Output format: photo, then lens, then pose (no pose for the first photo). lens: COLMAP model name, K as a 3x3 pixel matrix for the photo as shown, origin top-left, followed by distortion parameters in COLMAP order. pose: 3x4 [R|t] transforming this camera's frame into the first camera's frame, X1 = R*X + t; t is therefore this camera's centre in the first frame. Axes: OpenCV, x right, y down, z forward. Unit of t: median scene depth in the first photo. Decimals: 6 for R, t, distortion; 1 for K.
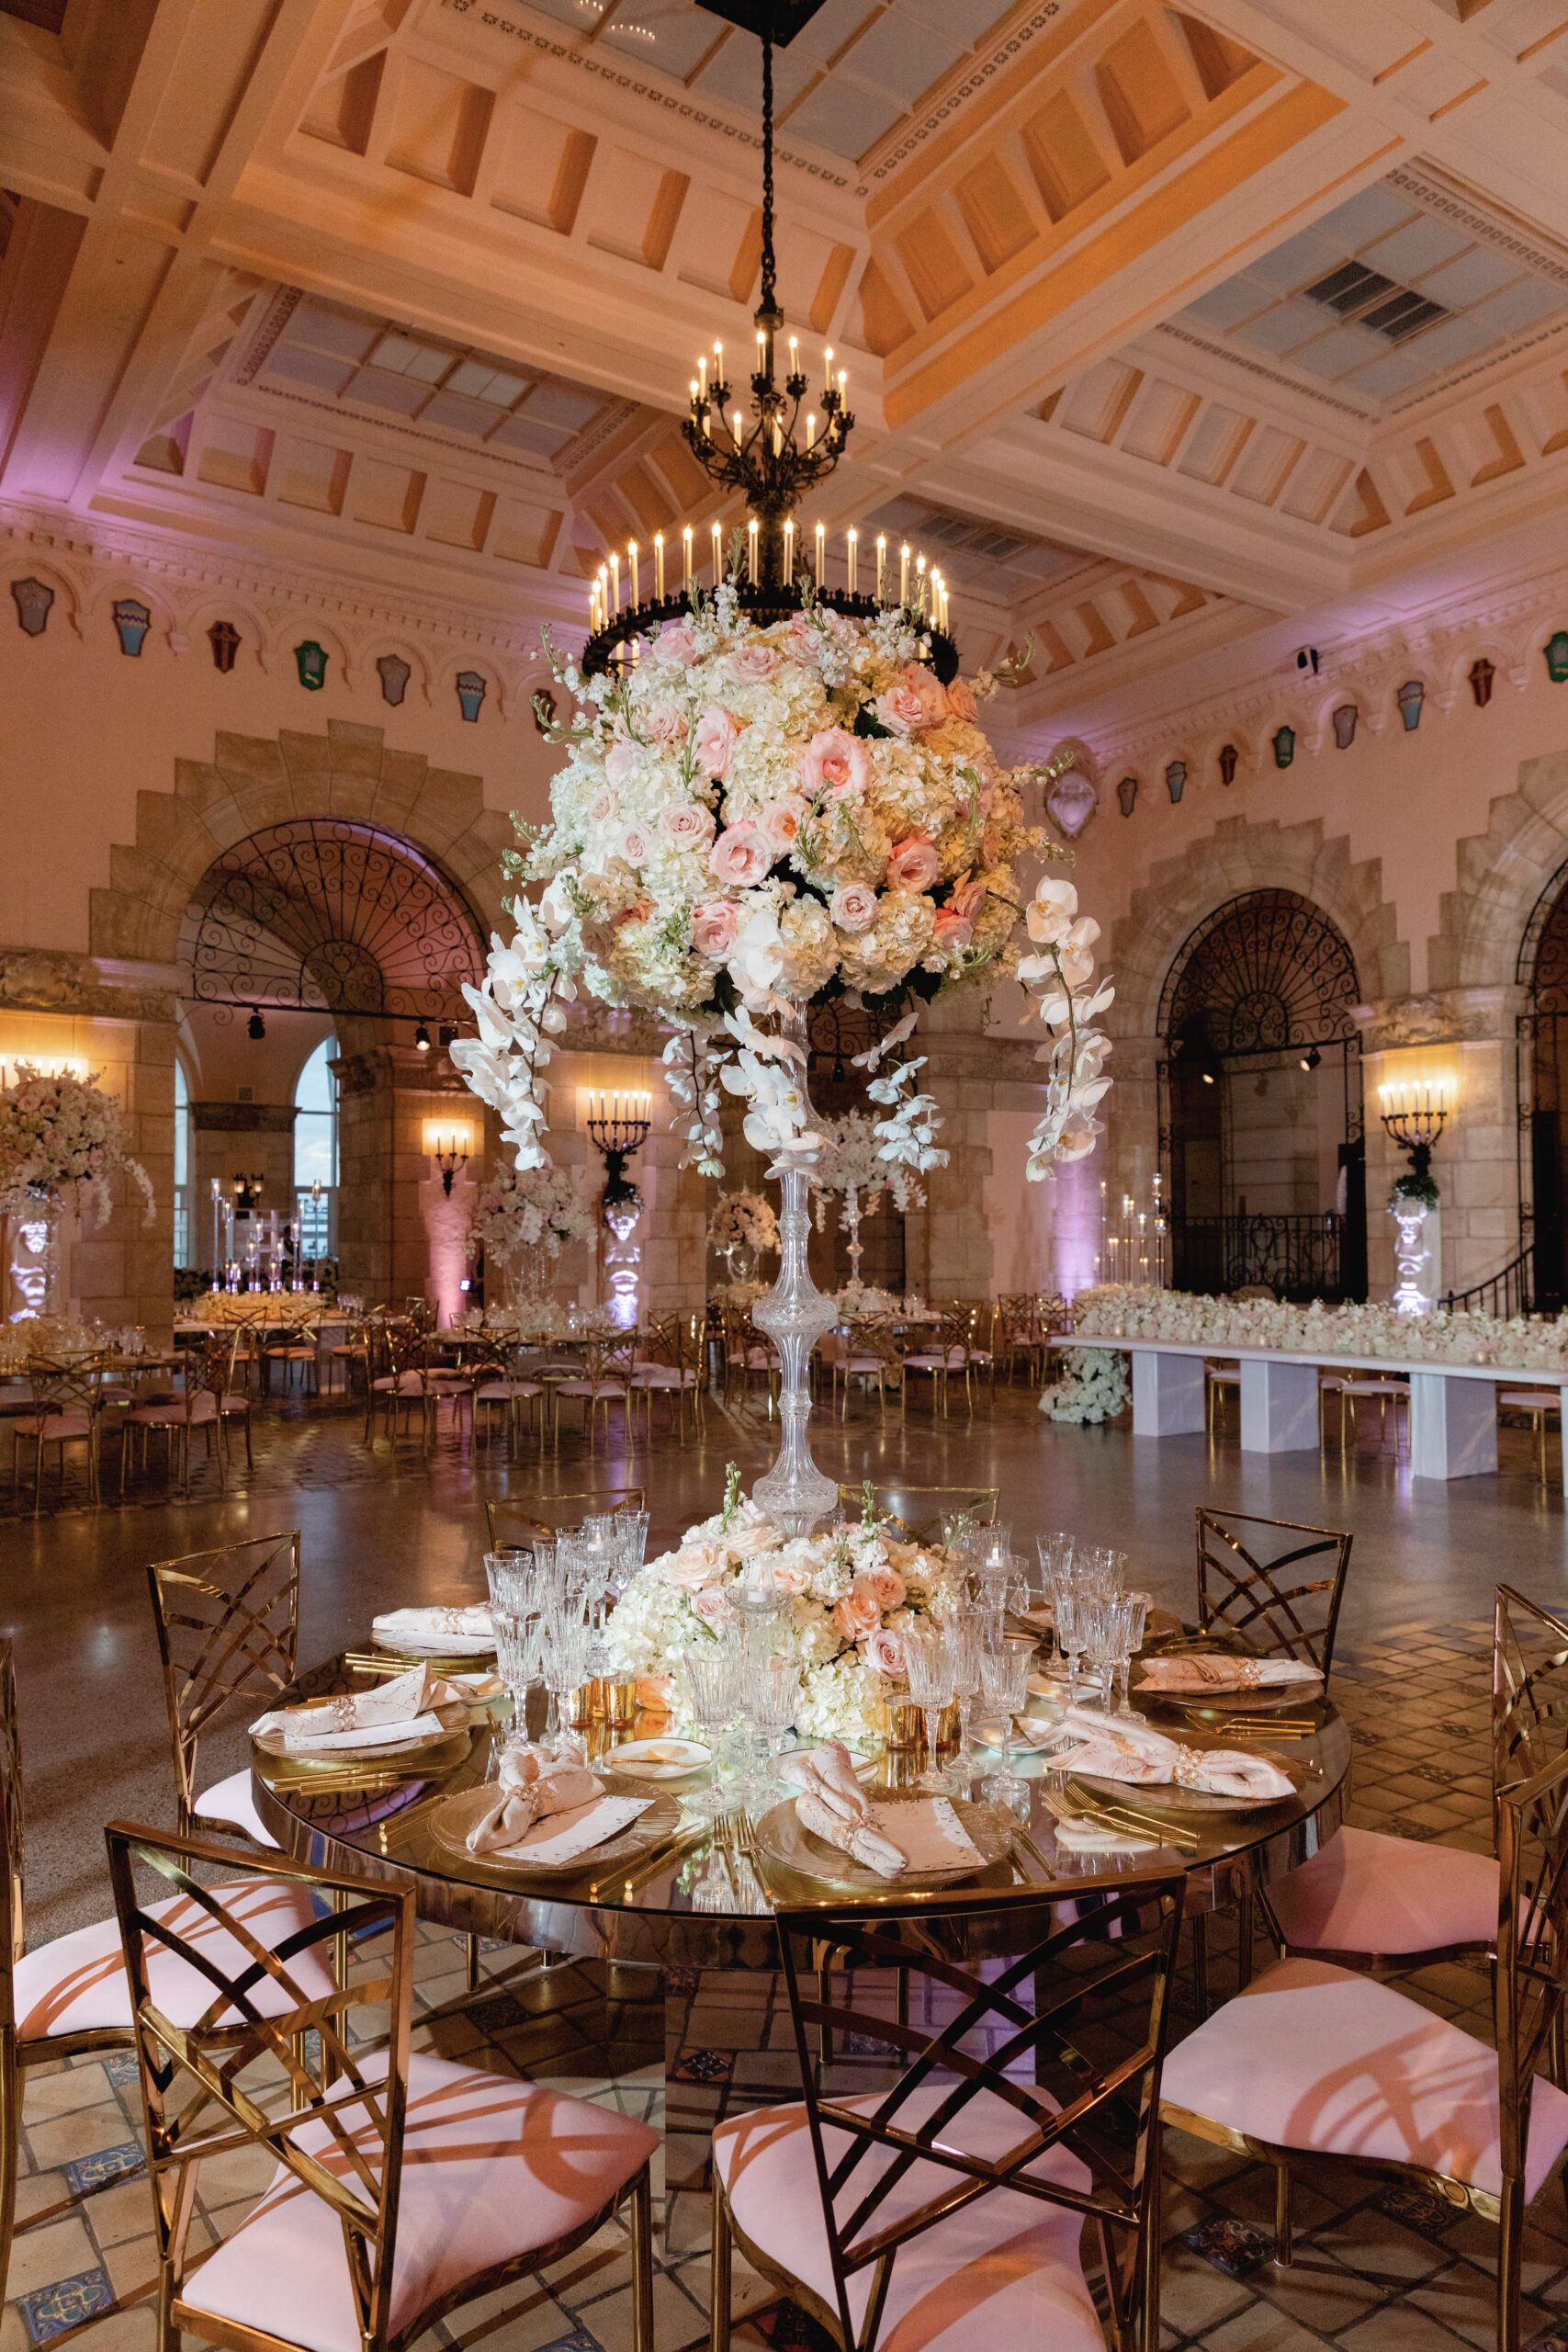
lens RADIAL K [[1559.8, 0, 784.0], [0, 1559.8, 1176.0], [0, 0, 1]] dist [-0.026666, 0.001134]
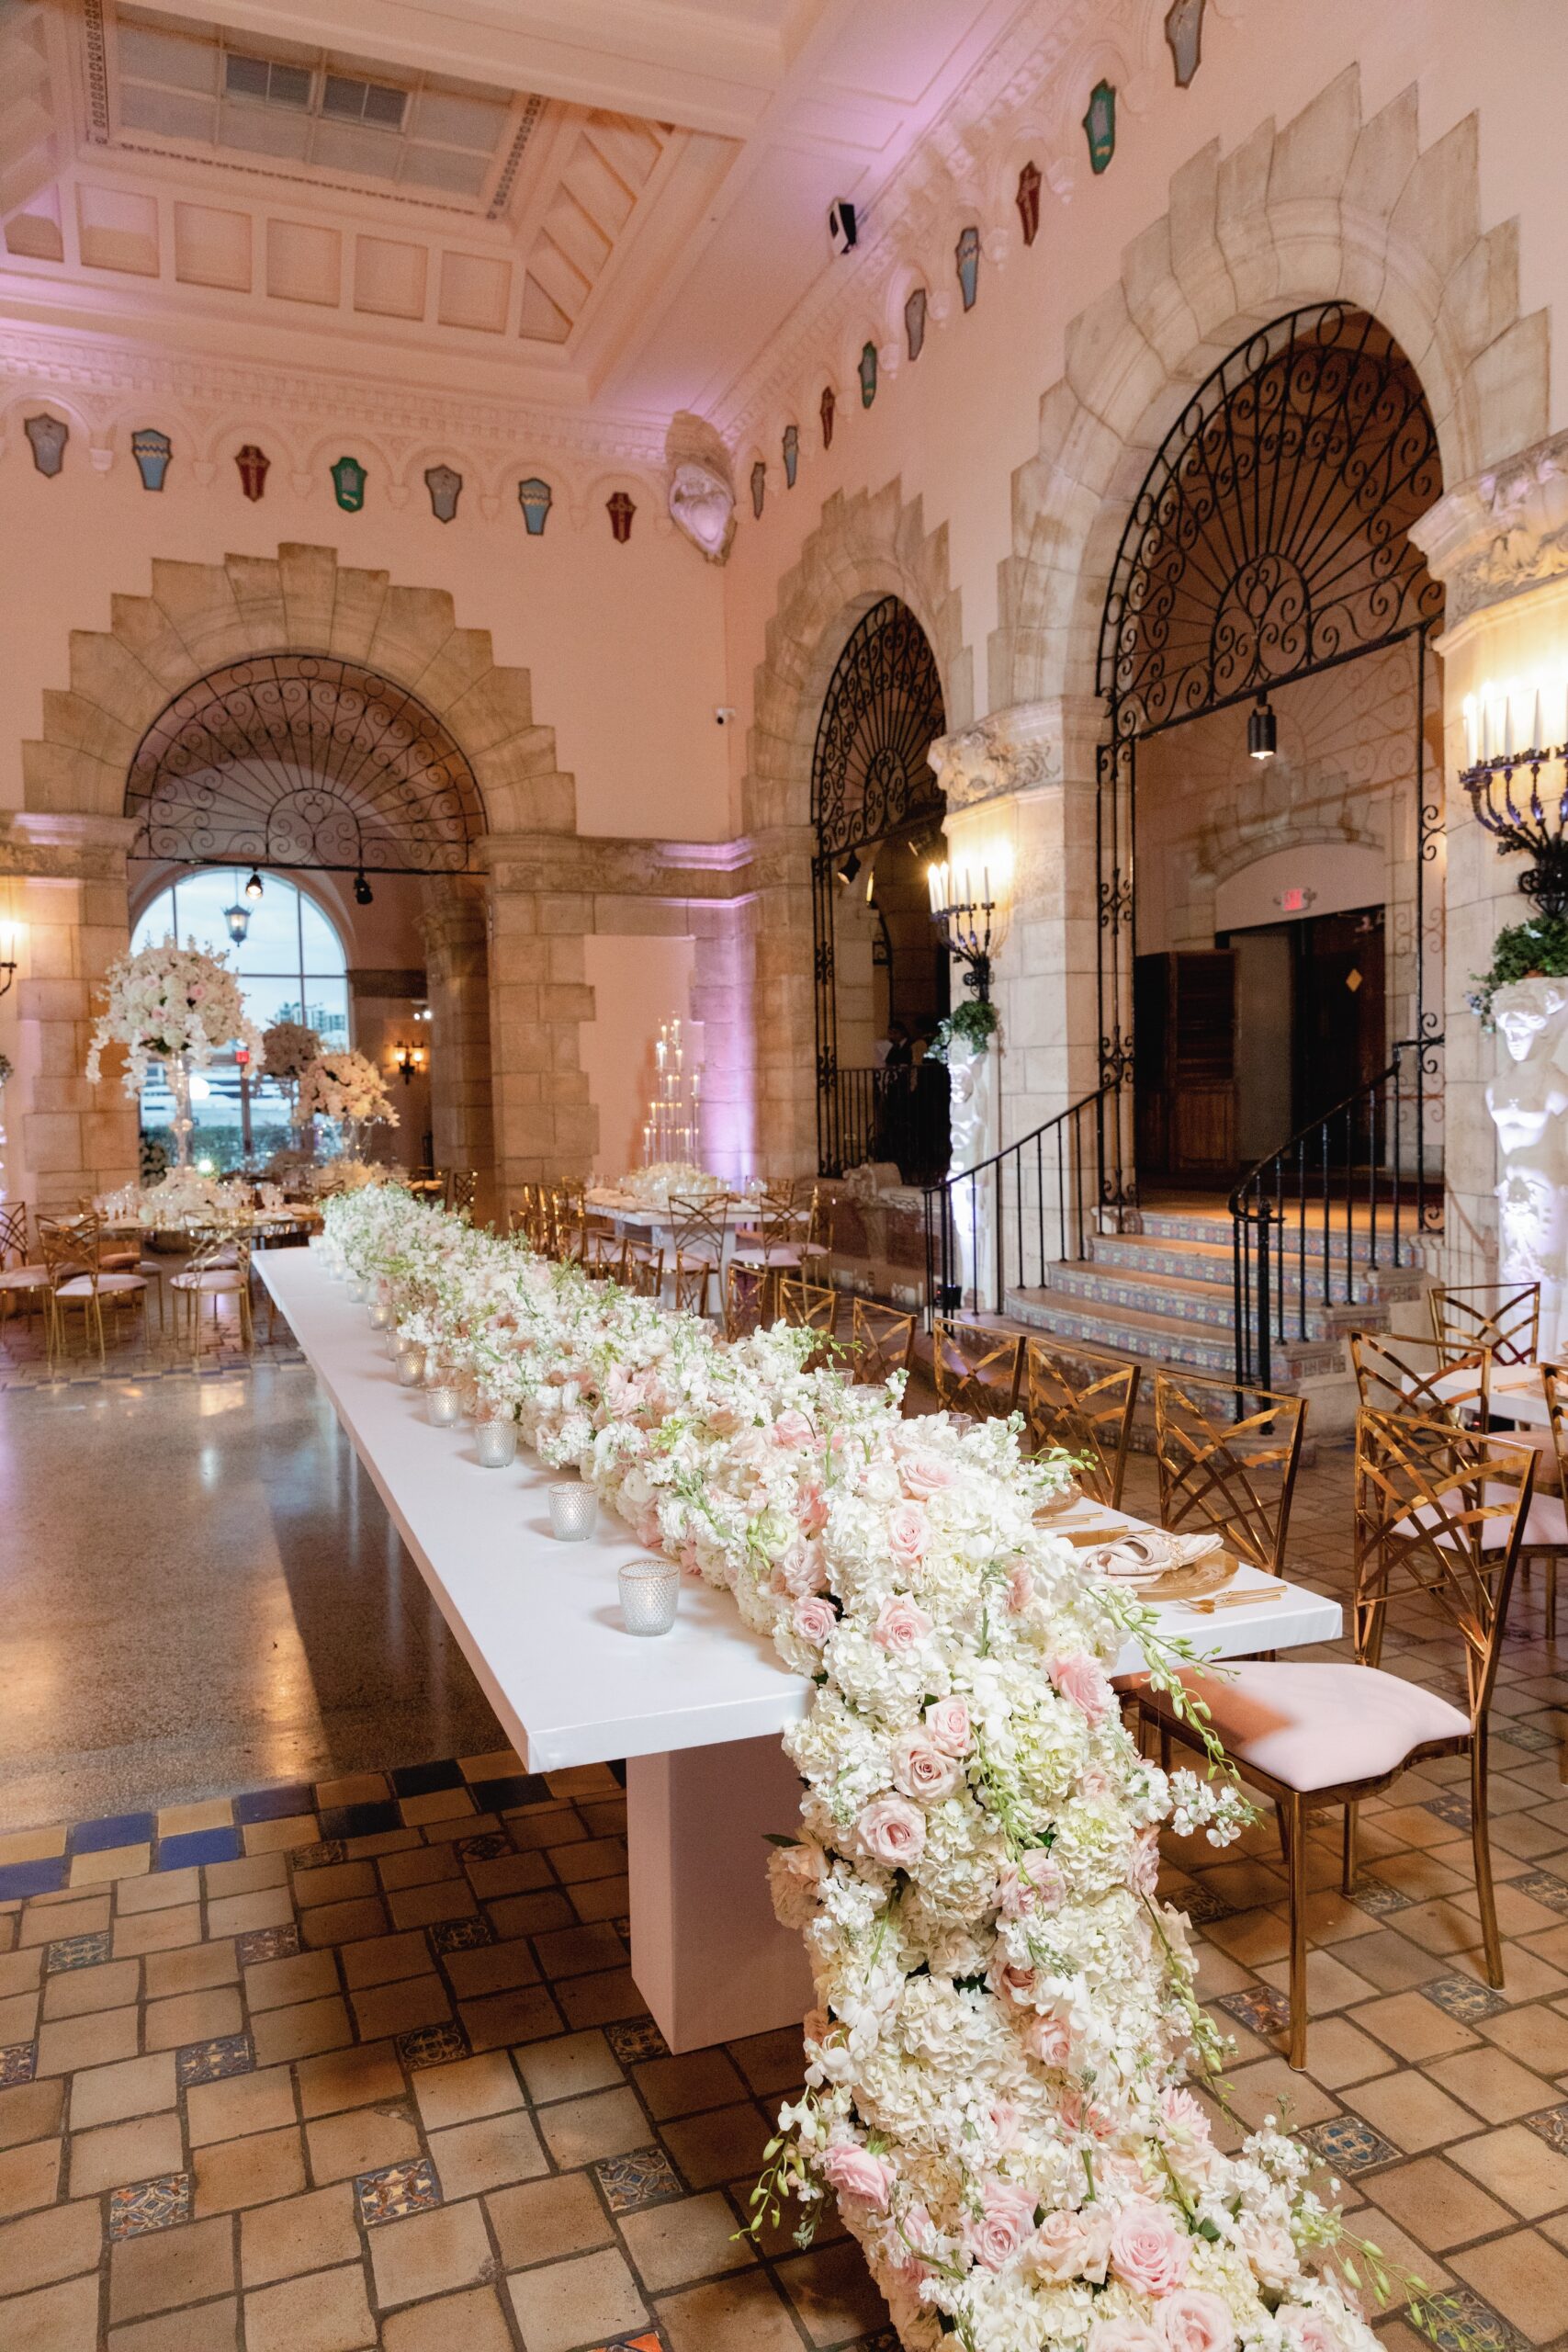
lens RADIAL K [[1595.9, 0, 784.0], [0, 1595.9, 1176.0], [0, 0, 1]] dist [0.005317, 0.003157]
pose [[0.976812, -0.008503, -0.213930, 0.441712], [0.027587, 0.995880, 0.086384, 0.012092], [0.212314, -0.090283, 0.973022, 0.284530]]
